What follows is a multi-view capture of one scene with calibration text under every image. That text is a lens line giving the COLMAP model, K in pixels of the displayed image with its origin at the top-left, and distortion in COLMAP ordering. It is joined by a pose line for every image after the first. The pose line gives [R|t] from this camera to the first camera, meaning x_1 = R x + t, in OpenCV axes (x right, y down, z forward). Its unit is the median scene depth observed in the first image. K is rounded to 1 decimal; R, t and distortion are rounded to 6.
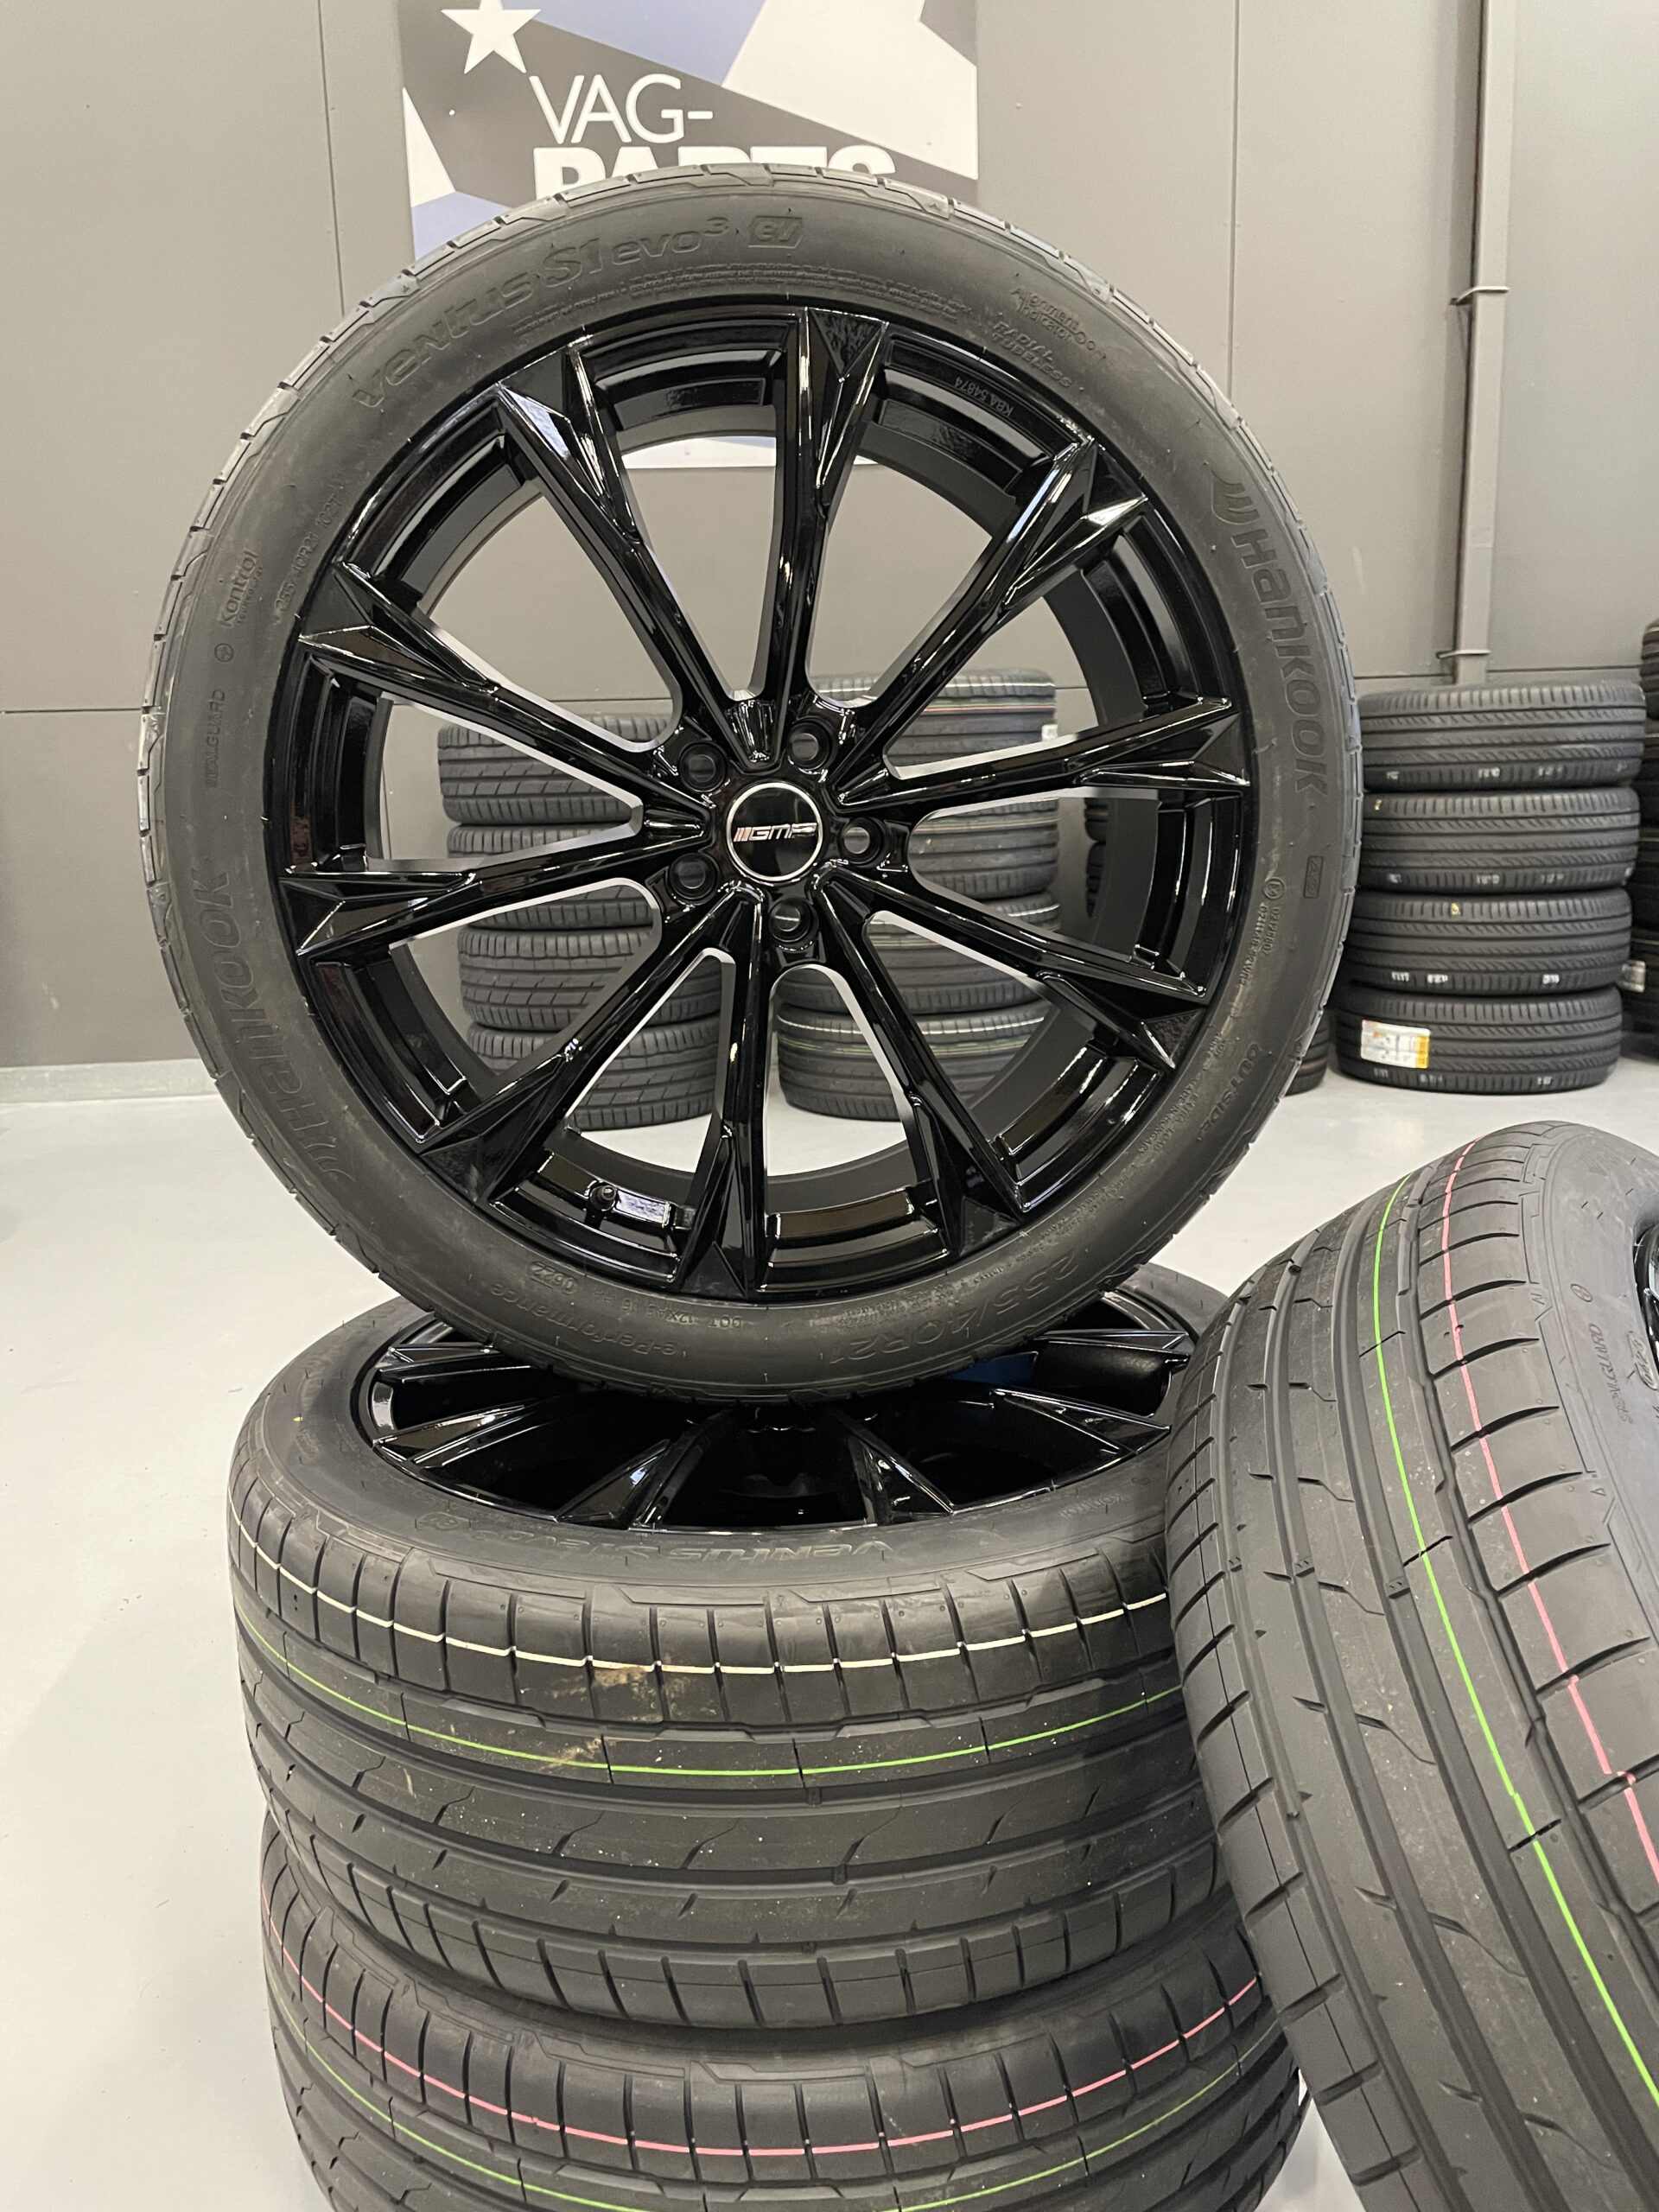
lens RADIAL K [[1691.3, 0, 820.8], [0, 1691.3, 1092.4], [0, 0, 1]] dist [0.095697, -0.133838]
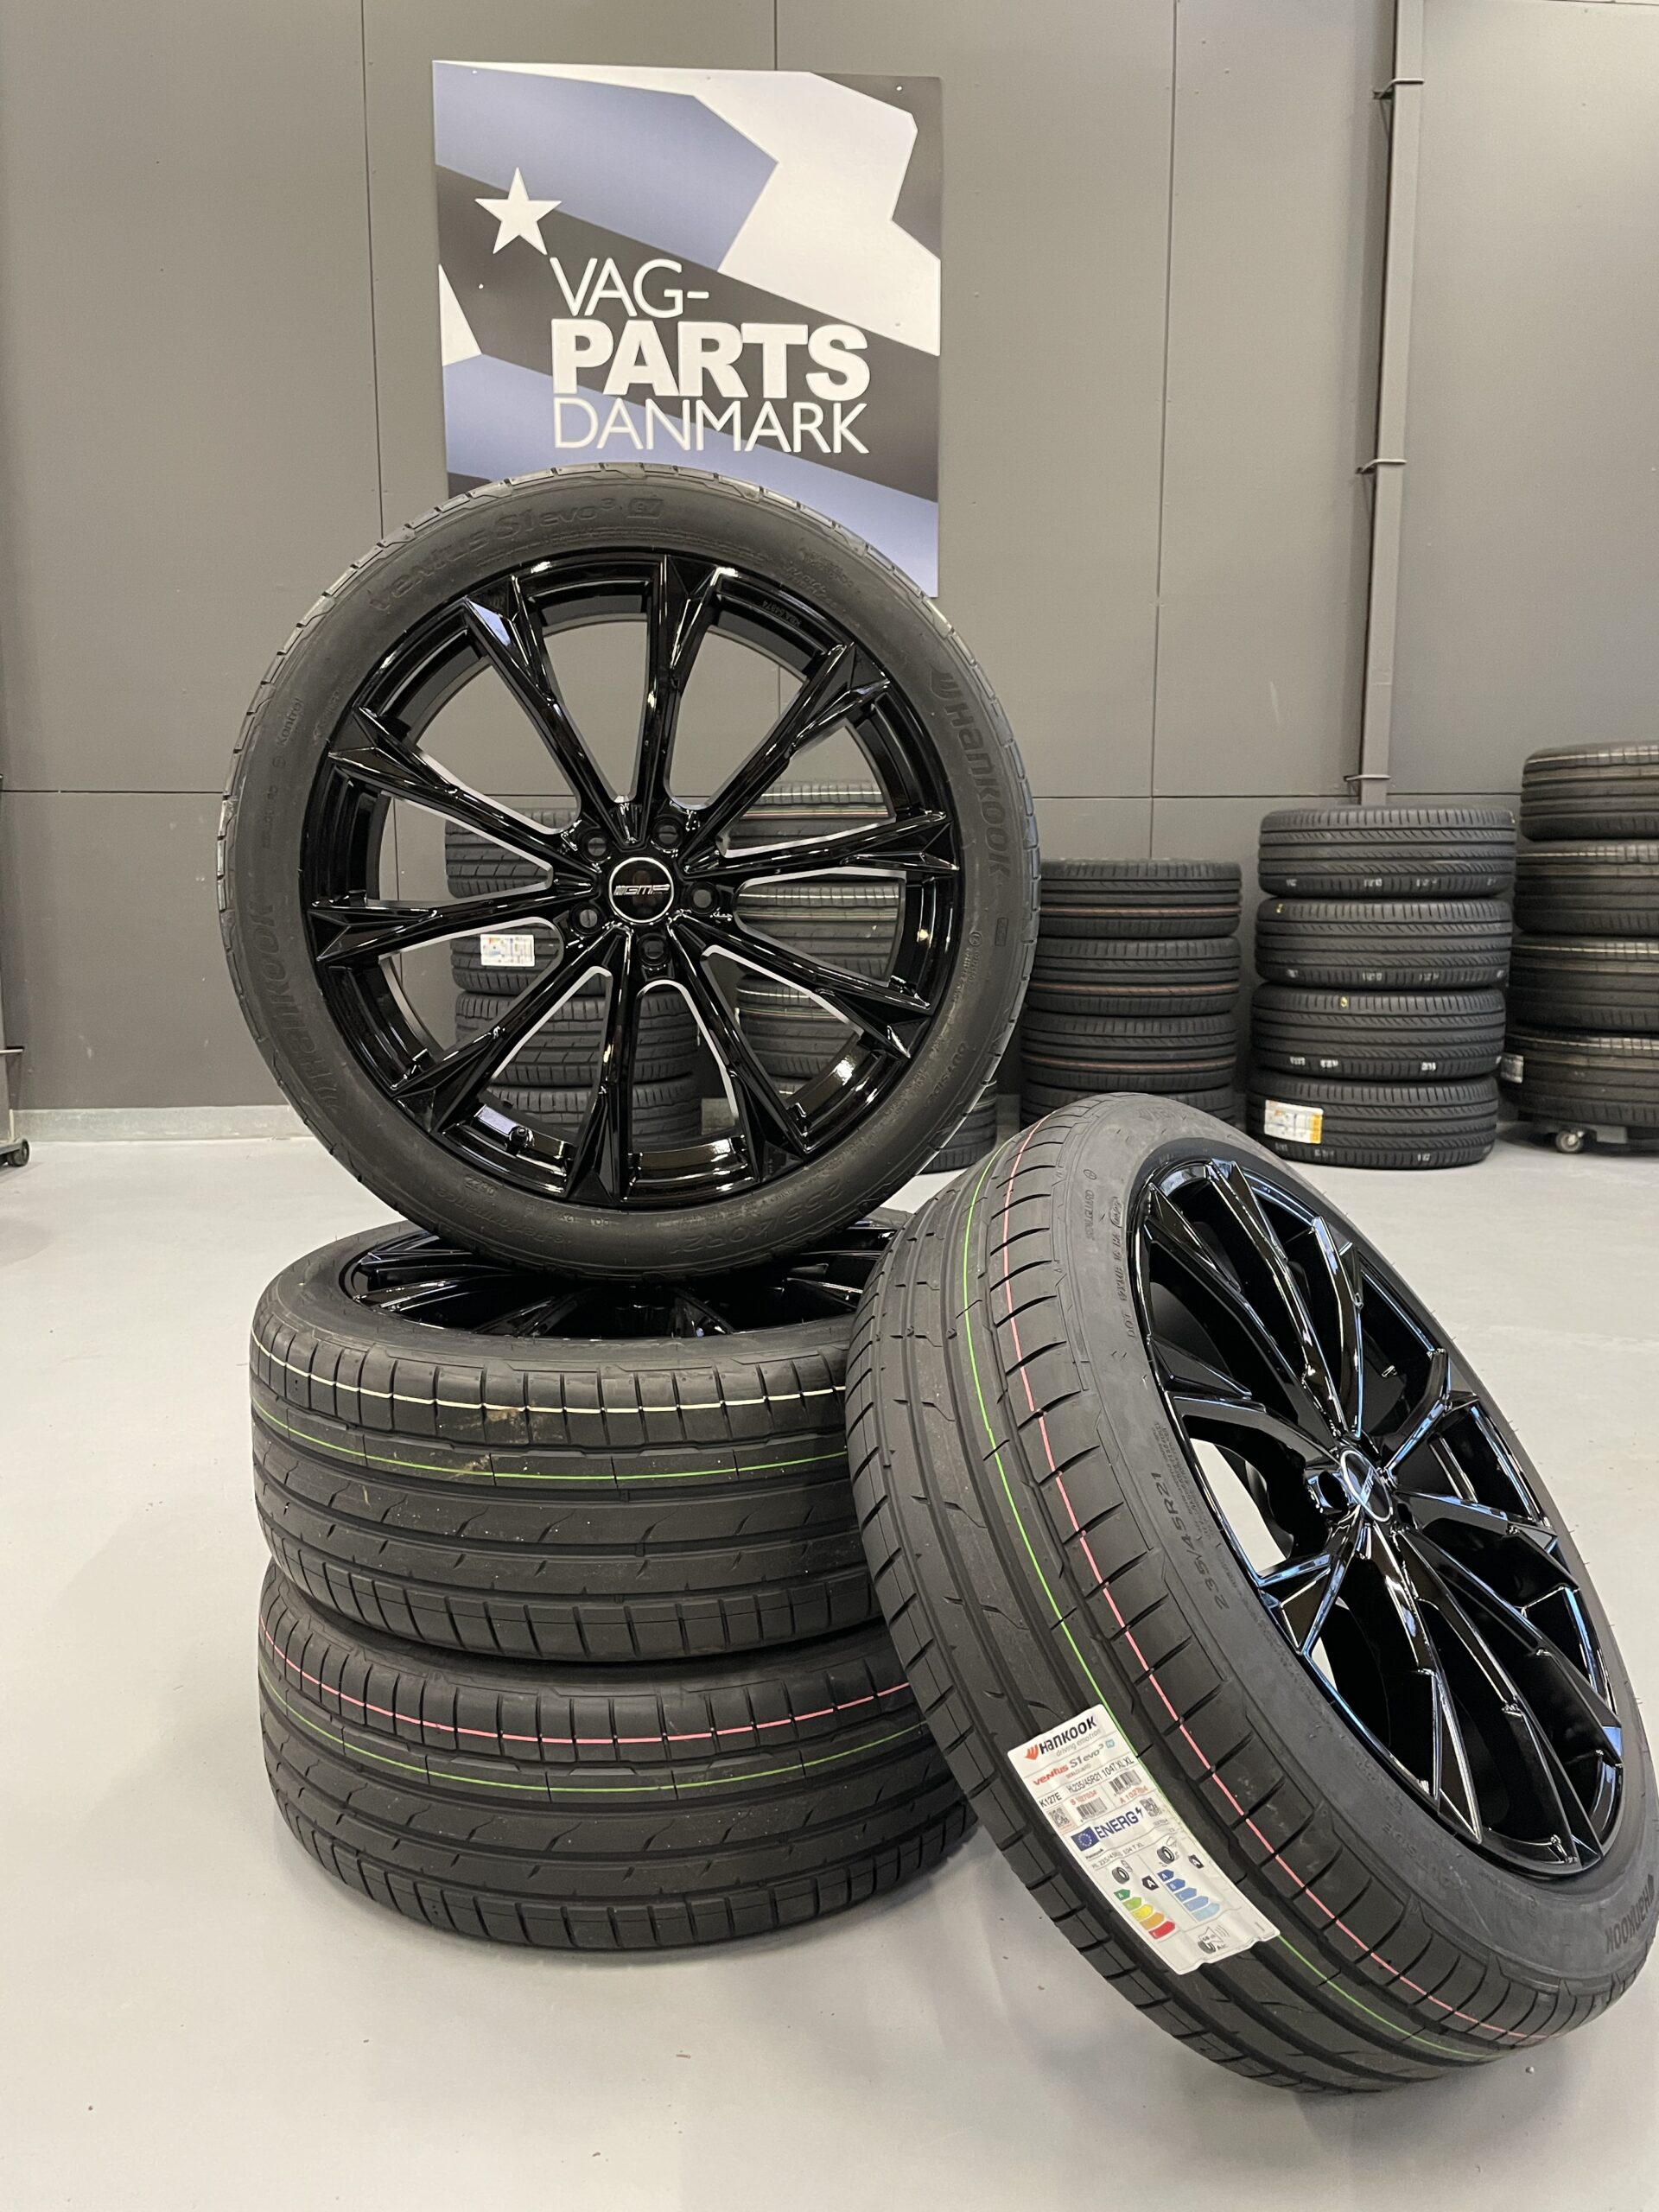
lens RADIAL K [[1696.3, 0, 828.2], [0, 1696.3, 1085.6], [0, 0, 1]] dist [0.125259, -0.228192]
pose [[0.999575, 0.029090, -0.001938, 0.147779], [-0.029154, 0.997728, -0.060728, 0.106258], [0.000167, 0.060759, 0.998152, -0.494180]]
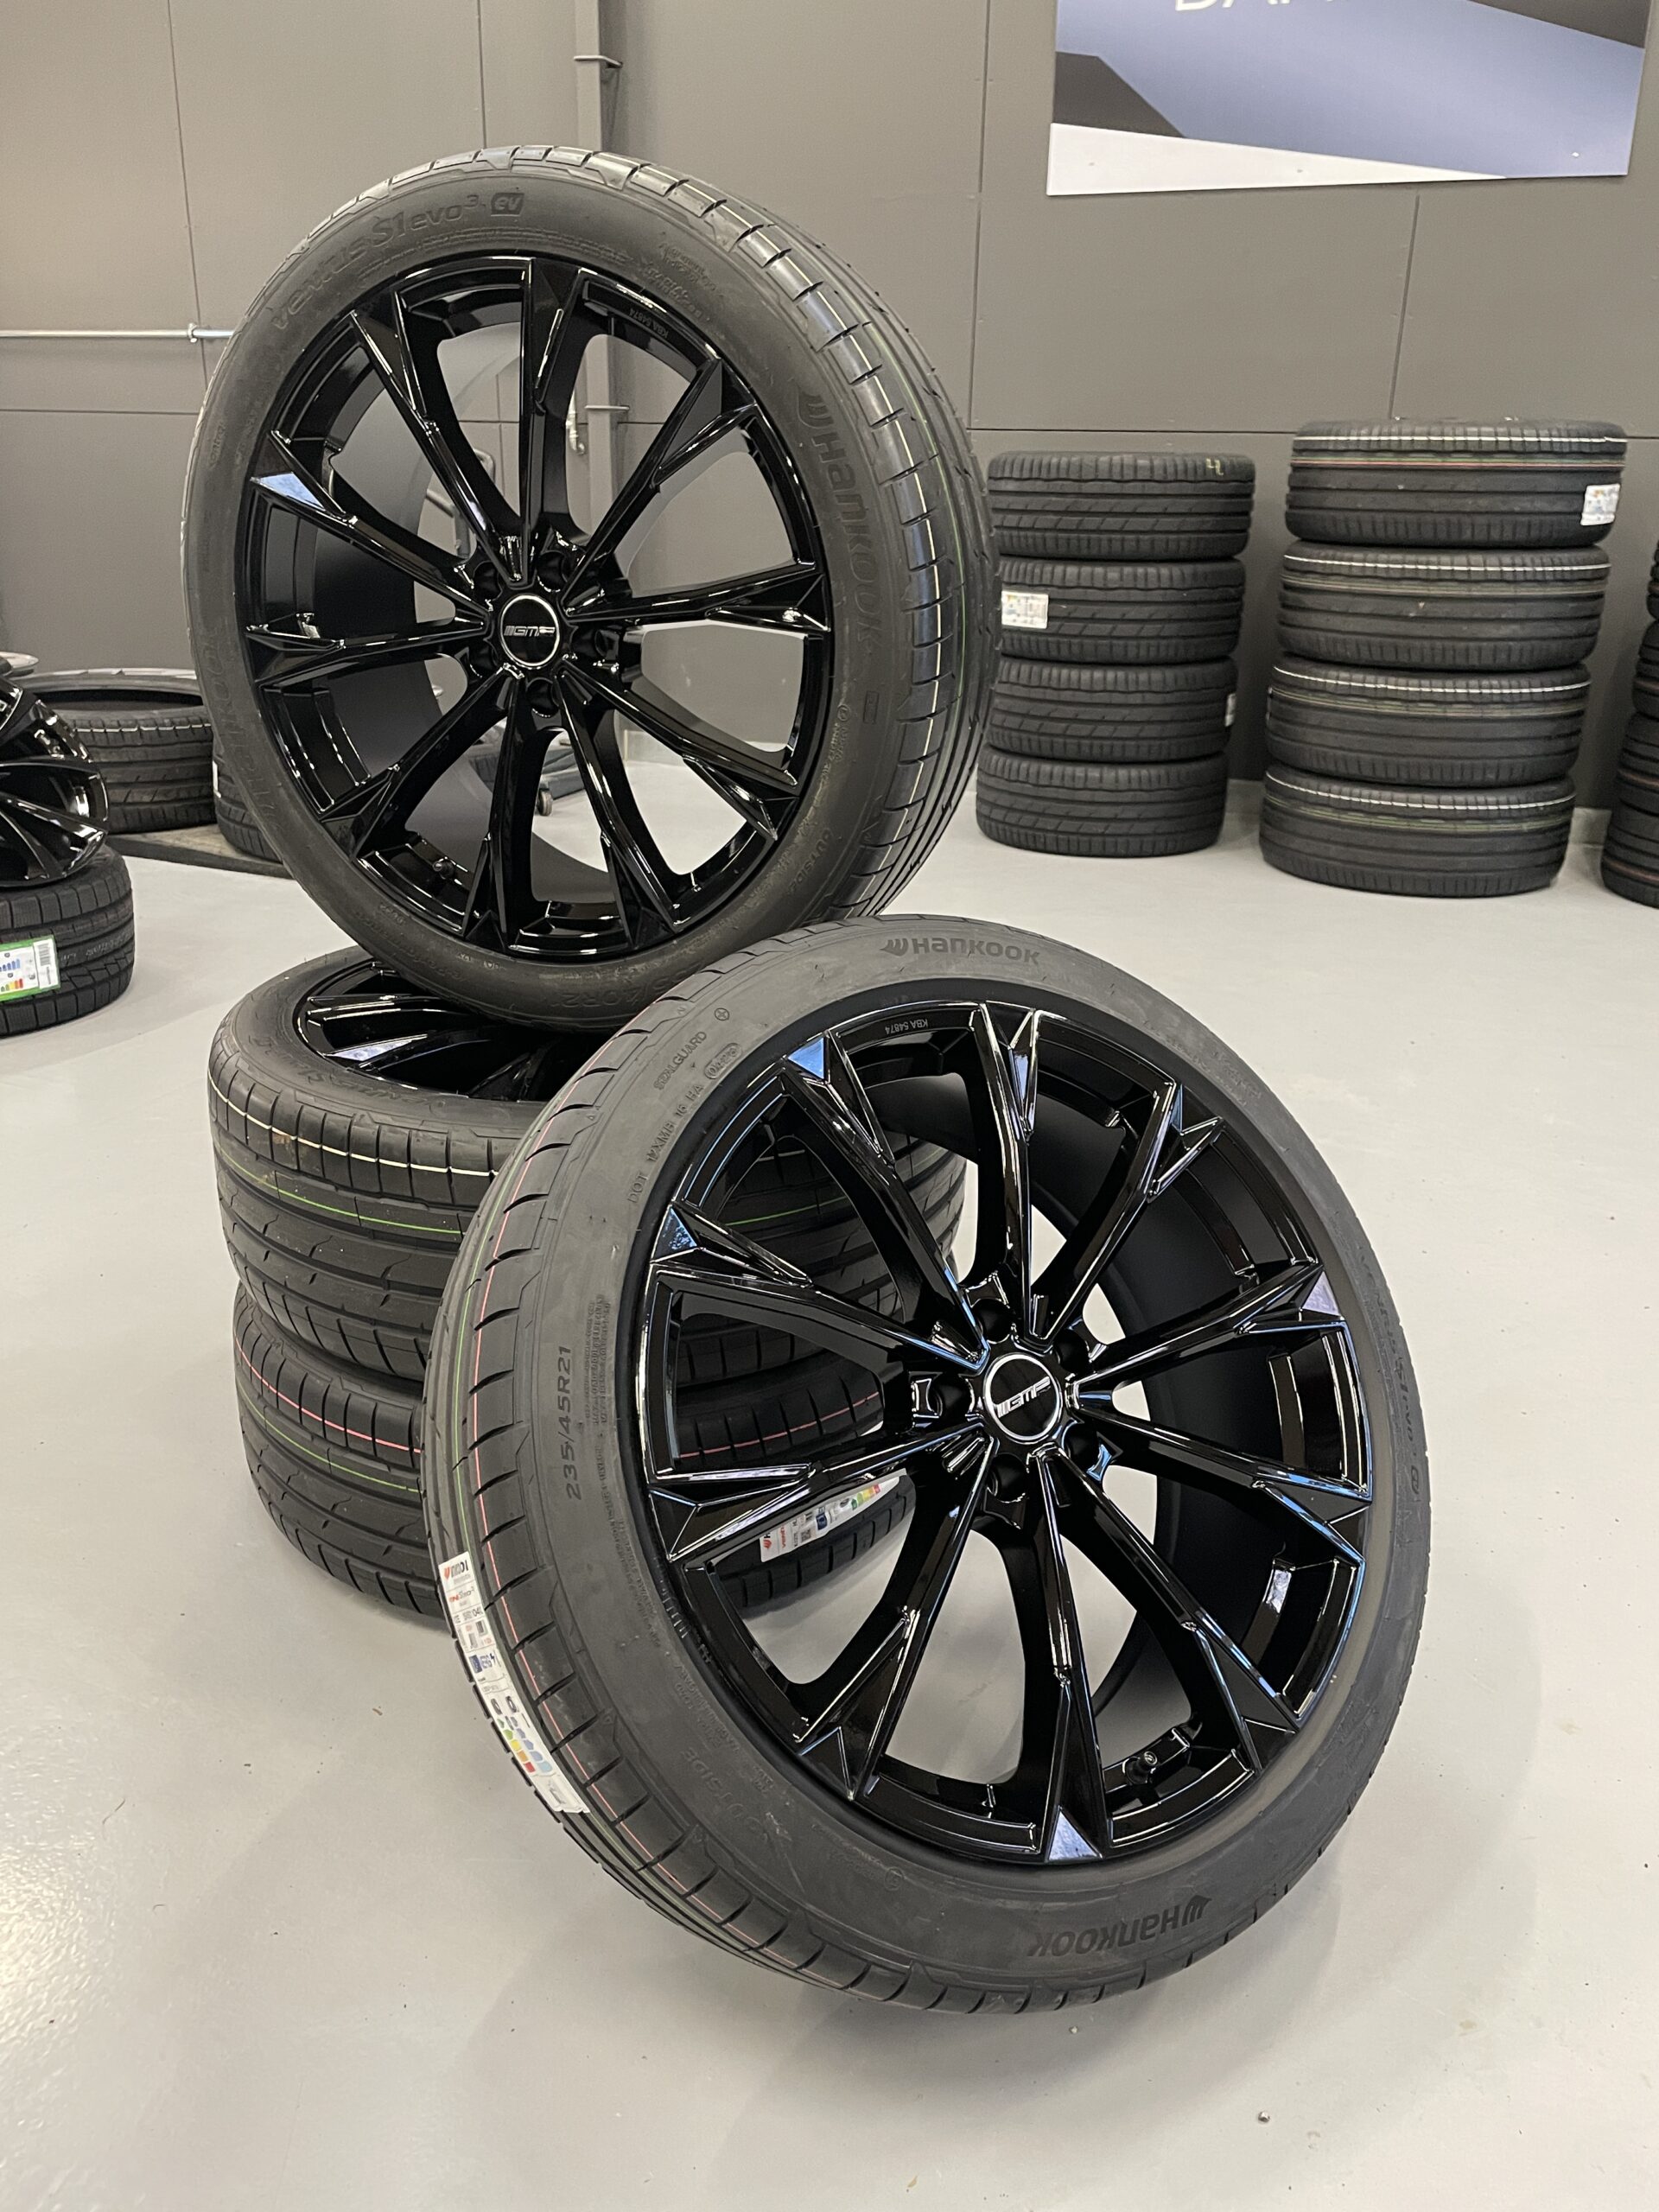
lens RADIAL K [[1696.4, 0, 828.7], [0, 1696.4, 1093.7], [0, 0, 1]] dist [0.089669, -0.129239]
pose [[0.886364, 0.206580, -0.414347, 0.892848], [-0.134425, 0.971214, 0.196656, -0.093500], [0.443045, -0.118610, 0.888619, -0.226330]]
